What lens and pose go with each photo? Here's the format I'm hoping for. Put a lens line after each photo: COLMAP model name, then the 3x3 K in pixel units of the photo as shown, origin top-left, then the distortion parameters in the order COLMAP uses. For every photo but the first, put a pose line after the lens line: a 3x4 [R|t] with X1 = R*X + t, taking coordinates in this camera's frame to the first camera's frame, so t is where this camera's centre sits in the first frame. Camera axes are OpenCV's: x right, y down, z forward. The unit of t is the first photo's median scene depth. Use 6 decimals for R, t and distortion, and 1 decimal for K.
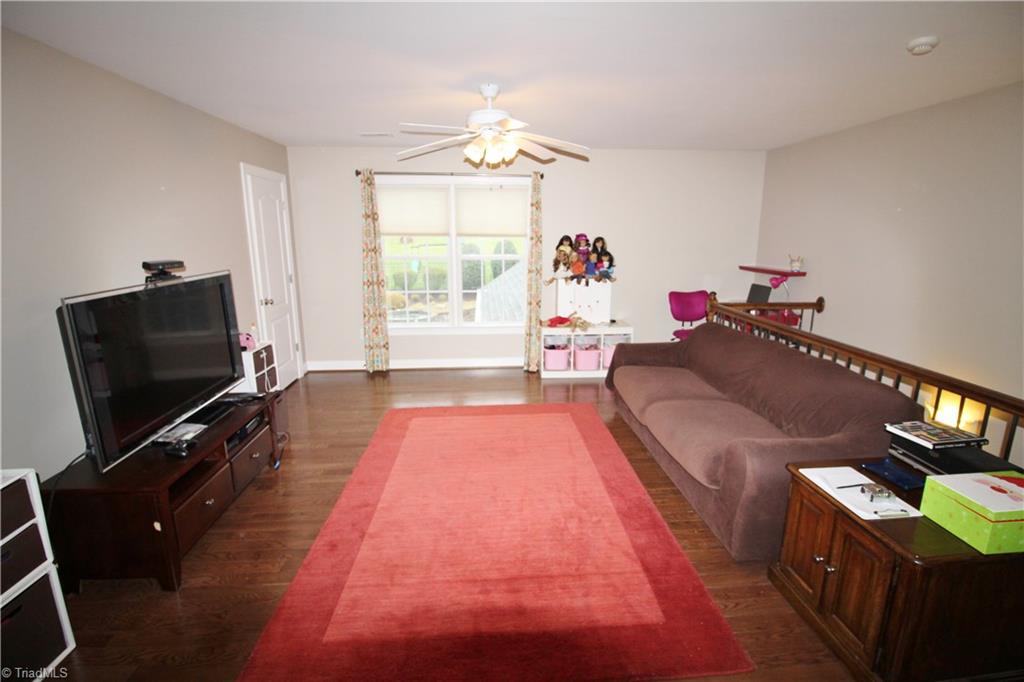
lens RADIAL K [[477.9, 0, 512.0], [0, 477.9, 341.0], [0, 0, 1]] dist [0.001643, 0.000292]
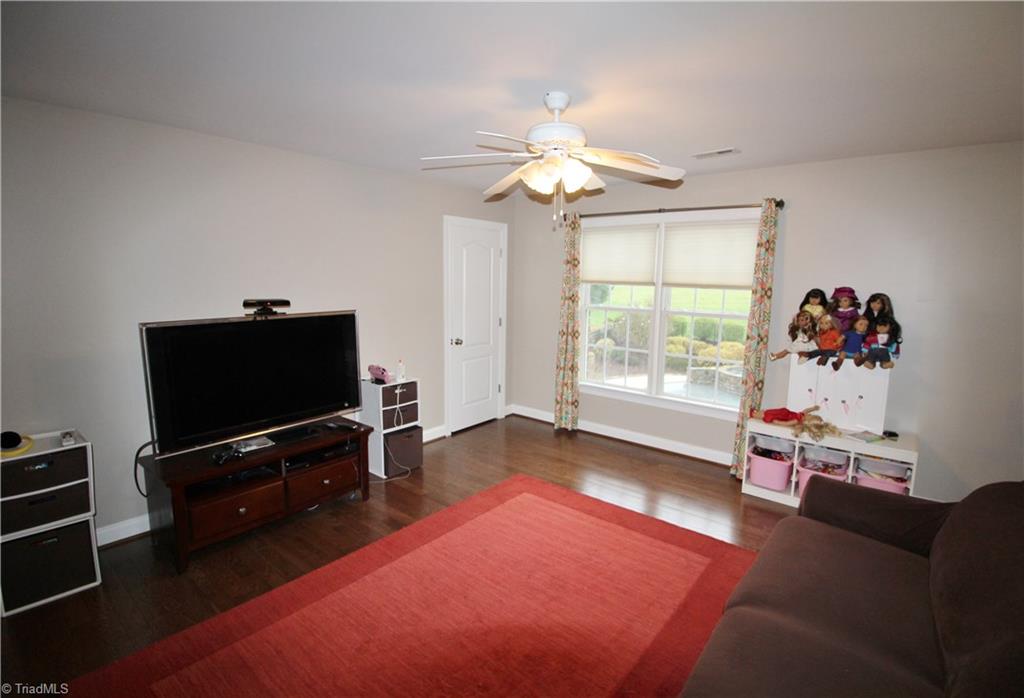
lens RADIAL K [[485.4, 0, 512.0], [0, 485.4, 349.0], [0, 0, 1]] dist [-0.003974, -0.000796]
pose [[0.734476, 0.113720, -0.669039, 0.262782], [-0.166913, 0.985847, -0.015669, -0.059675], [0.657788, 0.123179, 0.743063, 0.240254]]
